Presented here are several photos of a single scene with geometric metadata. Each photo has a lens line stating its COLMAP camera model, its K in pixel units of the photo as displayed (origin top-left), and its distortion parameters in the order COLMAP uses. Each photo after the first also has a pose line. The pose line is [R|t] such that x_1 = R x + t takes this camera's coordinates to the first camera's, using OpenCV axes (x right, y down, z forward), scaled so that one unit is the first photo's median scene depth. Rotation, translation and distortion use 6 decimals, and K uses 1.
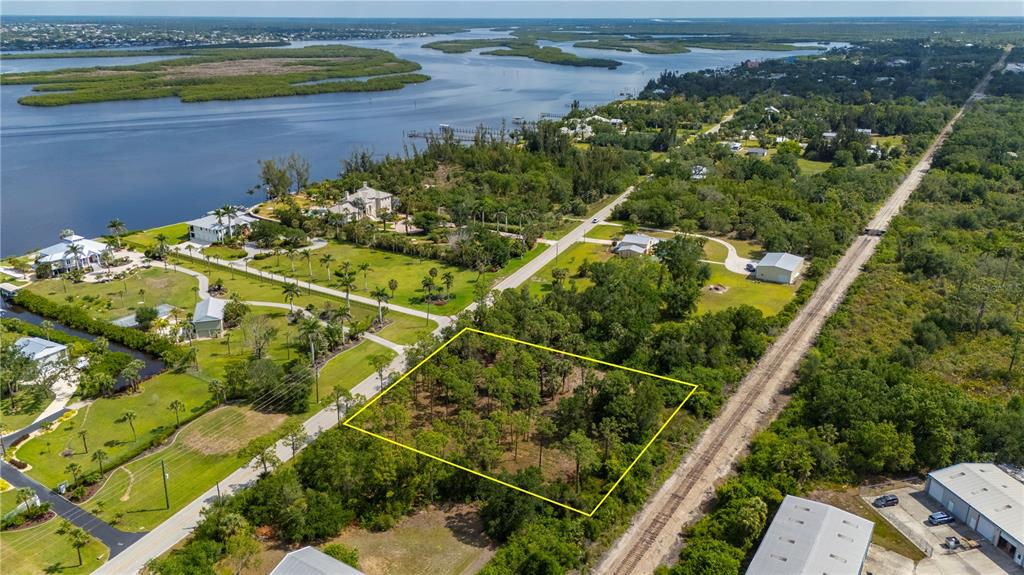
lens RADIAL K [[755.8, 0, 511.4], [0, 755.8, 290.2], [0, 0, 1]] dist [0.038722, -0.026581]
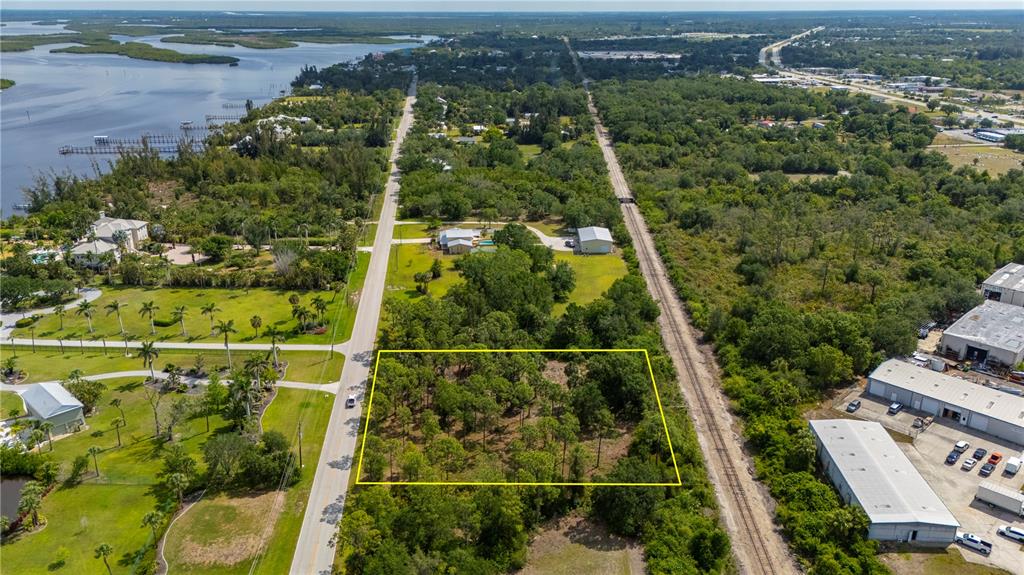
lens RADIAL K [[755.8, 0, 513.4], [0, 755.8, 286.2], [0, 0, 1]] dist [0.038722, -0.026581]
pose [[0.865606, -0.170954, 0.470638, -0.259459], [0.169459, 0.984467, 0.045923, -0.031746], [-0.471179, 0.040003, 0.881130, 0.079934]]
